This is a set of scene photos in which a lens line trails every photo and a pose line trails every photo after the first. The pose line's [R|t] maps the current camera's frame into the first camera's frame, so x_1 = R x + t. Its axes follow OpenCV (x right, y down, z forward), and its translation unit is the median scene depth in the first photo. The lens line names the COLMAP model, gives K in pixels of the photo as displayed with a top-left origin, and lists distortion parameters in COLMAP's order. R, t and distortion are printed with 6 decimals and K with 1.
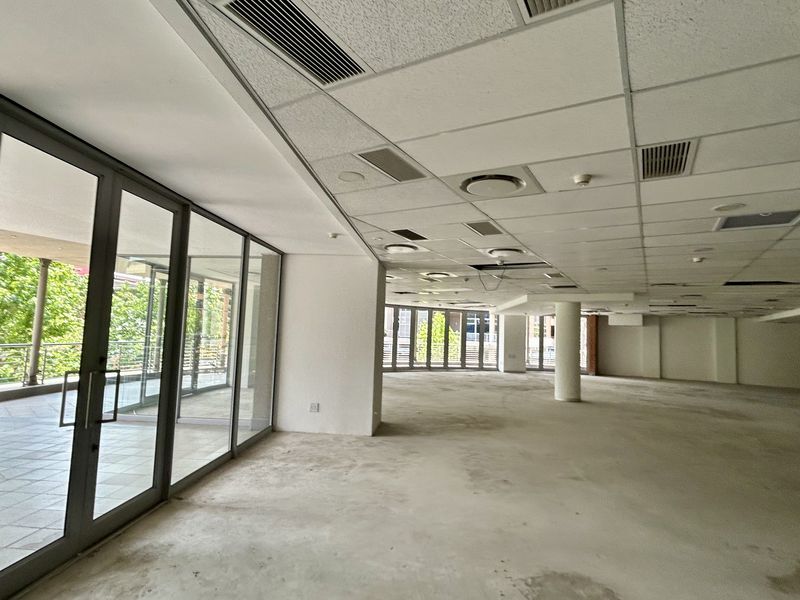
lens RADIAL K [[433.0, 0, 399.5], [0, 433.0, 296.9], [0, 0, 1]] dist [0.000267, 0.001180]
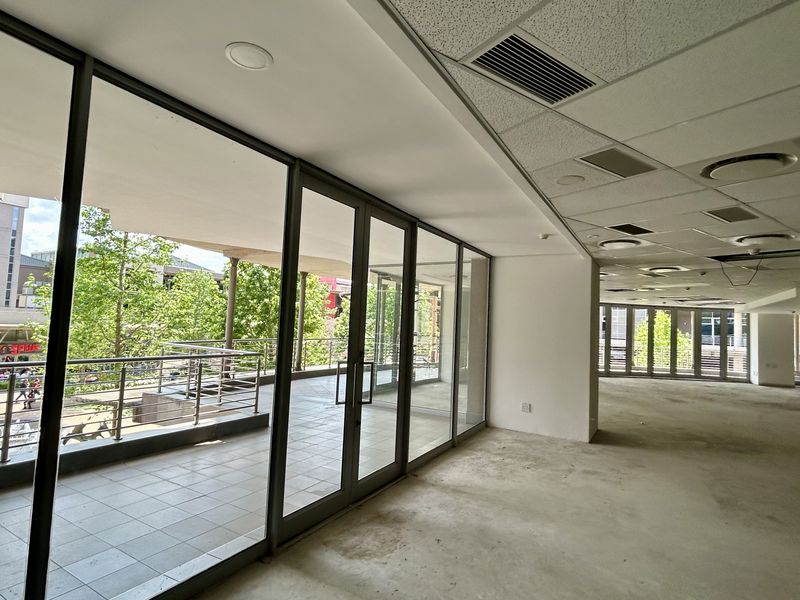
lens RADIAL K [[433.0, 0, 399.5], [0, 433.0, 296.9], [0, 0, 1]] dist [0.000267, 0.001180]
pose [[0.899871, -0.021817, -0.435611, -0.025756], [0.022667, 0.999738, -0.003244, -0.009070], [0.435567, -0.006955, 0.900129, -0.054653]]
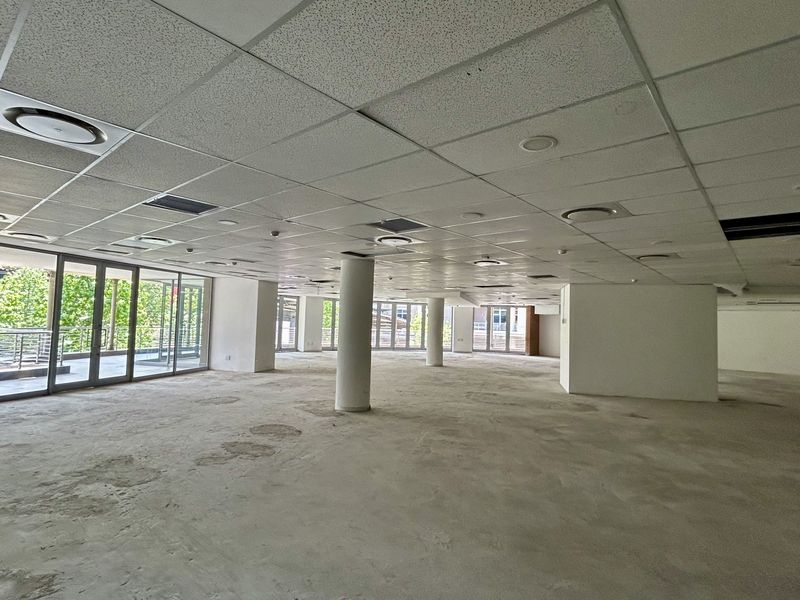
lens RADIAL K [[433.0, 0, 399.5], [0, 433.0, 296.9], [0, 0, 1]] dist [0.000267, 0.001180]
pose [[0.983173, -0.016091, -0.181968, 1.367985], [0.019273, 0.999691, 0.015729, -0.043746], [0.181659, -0.018972, 0.983179, -1.127377]]
